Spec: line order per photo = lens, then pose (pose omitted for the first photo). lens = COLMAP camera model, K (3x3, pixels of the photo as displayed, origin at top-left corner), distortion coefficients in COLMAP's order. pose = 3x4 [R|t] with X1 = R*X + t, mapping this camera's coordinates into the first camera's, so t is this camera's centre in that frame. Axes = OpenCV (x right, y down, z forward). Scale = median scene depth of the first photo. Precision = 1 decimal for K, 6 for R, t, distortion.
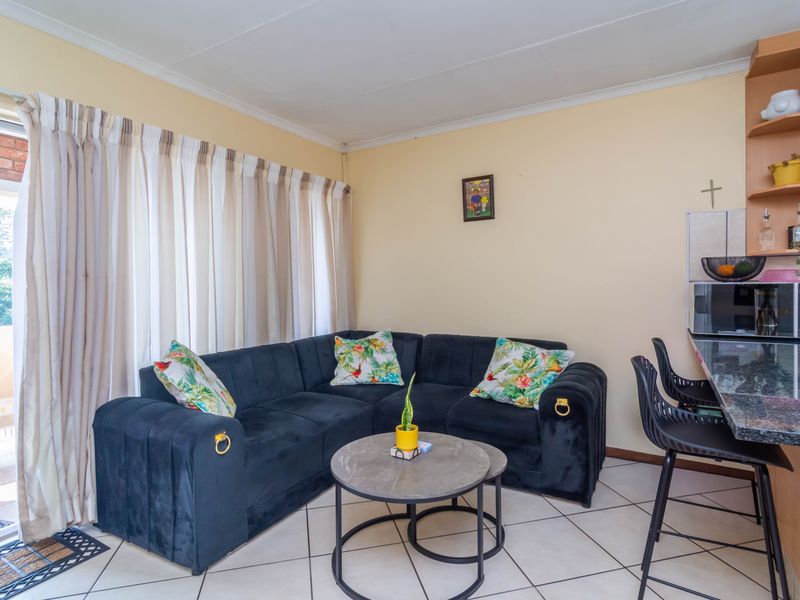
lens RADIAL K [[446.5, 0, 402.3], [0, 446.5, 294.2], [0, 0, 1]] dist [-0.001513, 0.001022]
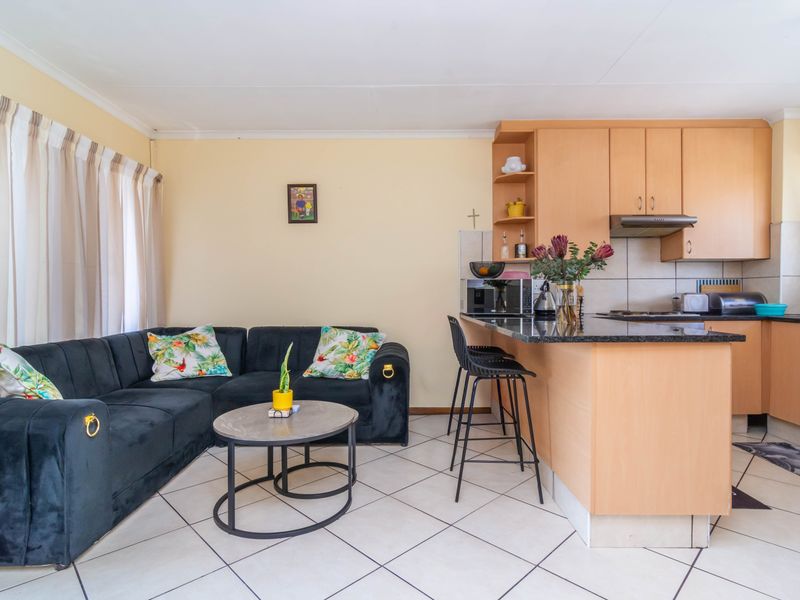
lens RADIAL K [[436.0, 0, 417.4], [0, 436.0, 302.6], [0, 0, 1]] dist [-0.001208, 0.000733]
pose [[0.853379, -0.001167, 0.521290, -0.181060], [0.005515, 0.999962, -0.006791, 0.050473], [-0.521262, 0.008670, 0.853353, -0.096679]]
